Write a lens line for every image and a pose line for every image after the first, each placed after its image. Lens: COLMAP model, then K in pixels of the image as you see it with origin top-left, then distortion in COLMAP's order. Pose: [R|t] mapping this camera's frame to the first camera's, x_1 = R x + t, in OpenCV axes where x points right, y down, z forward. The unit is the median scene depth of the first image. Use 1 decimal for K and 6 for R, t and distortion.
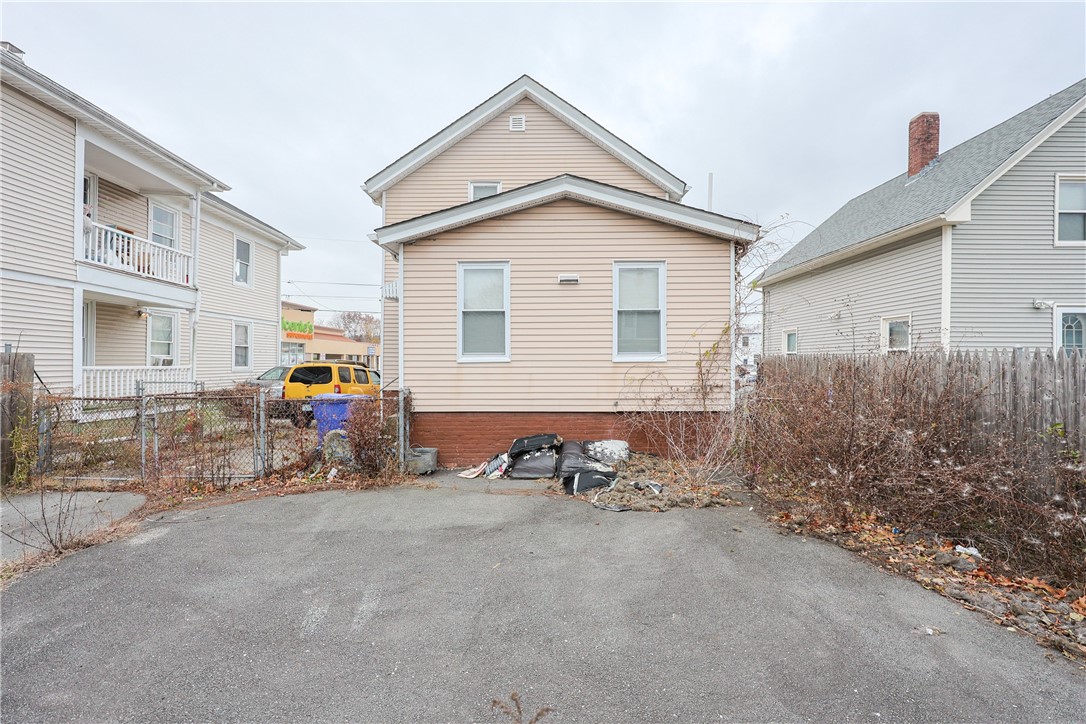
lens RADIAL K [[466.6, 0, 541.7], [0, 466.6, 361.9], [0, 0, 1]] dist [0.004060, 0.000293]
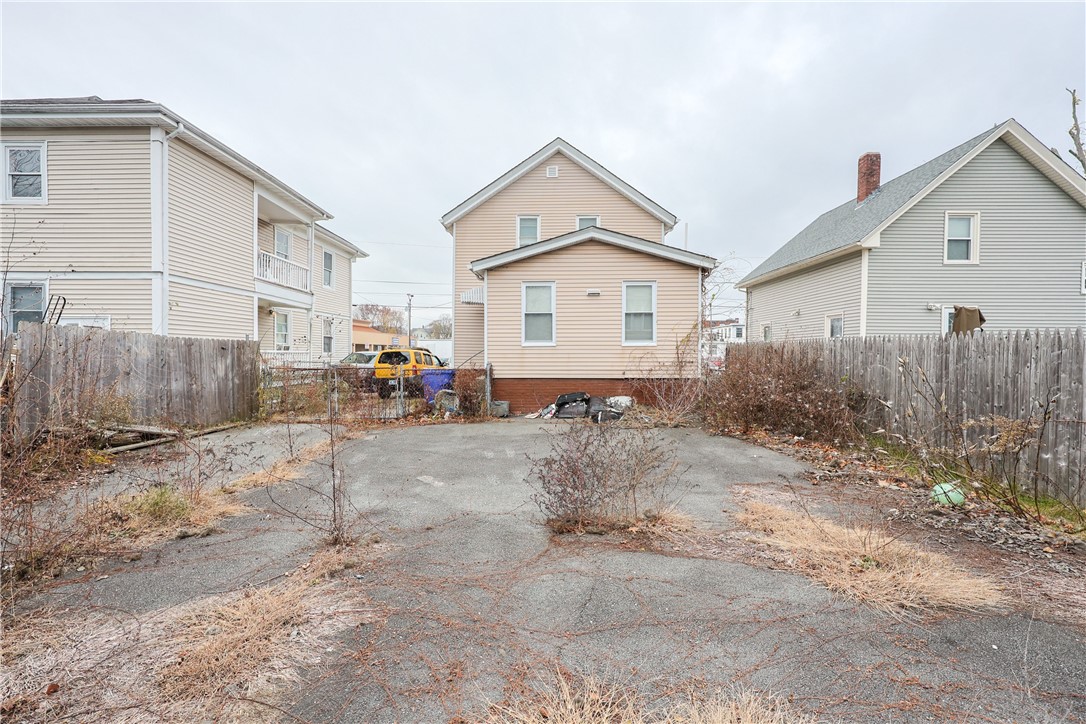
lens RADIAL K [[466.6, 0, 542.3], [0, 466.6, 360.0], [0, 0, 1]] dist [0.004060, 0.000293]
pose [[0.999814, 0.001781, -0.019199, -0.065483], [-0.001481, 0.999877, 0.015603, 0.017617], [0.019225, -0.015571, 0.999694, -0.442412]]
